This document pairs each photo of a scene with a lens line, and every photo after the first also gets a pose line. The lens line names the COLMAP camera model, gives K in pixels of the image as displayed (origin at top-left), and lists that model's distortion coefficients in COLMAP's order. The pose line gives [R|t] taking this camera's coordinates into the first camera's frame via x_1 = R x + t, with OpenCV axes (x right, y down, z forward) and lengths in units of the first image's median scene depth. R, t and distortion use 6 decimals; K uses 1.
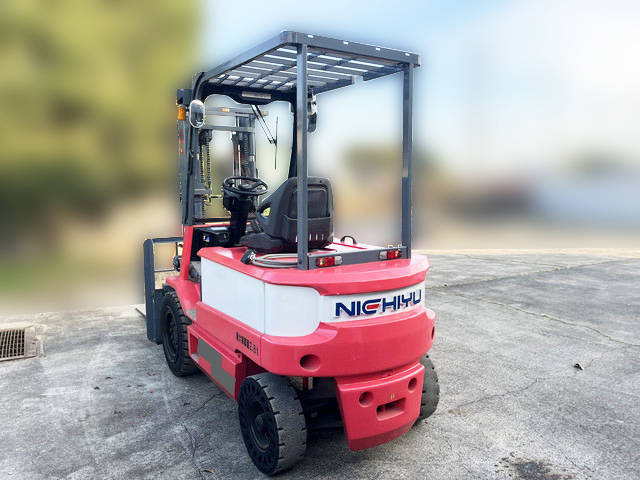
lens RADIAL K [[483.3, 0, 314.5], [0, 483.3, 240.6], [0, 0, 1]] dist [0.073357, -0.100706]
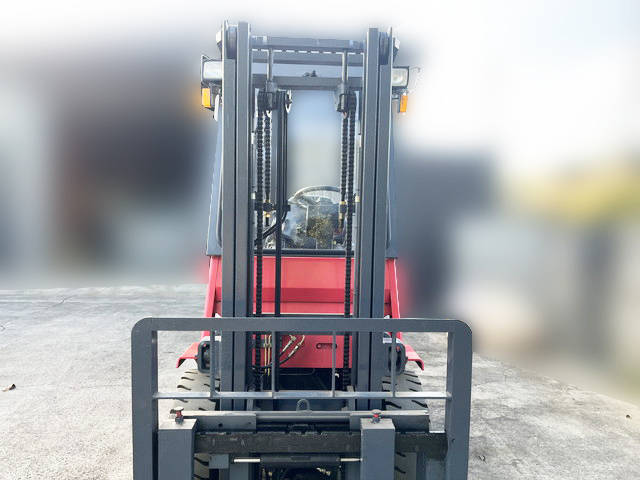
lens RADIAL K [[483.3, 0, 322.1], [0, 483.3, 242.3], [0, 0, 1]] dist [0.073357, -0.100706]
pose [[-0.862812, -0.038210, 0.504079, -0.679207], [0.045648, 0.987177, 0.152964, -0.211915], [-0.503460, 0.154990, -0.850004, 2.130970]]
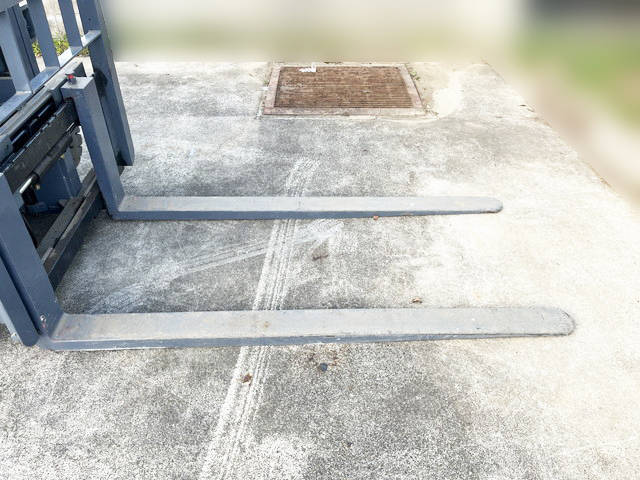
lens RADIAL K [[483.3, 0, 322.3], [0, 483.3, 235.6], [0, 0, 1]] dist [0.073357, -0.100706]
pose [[-0.503018, 0.531698, -0.681373, -0.020394], [-0.095101, 0.749536, 0.655096, -0.183072], [0.859028, 0.394325, -0.326466, 2.168059]]
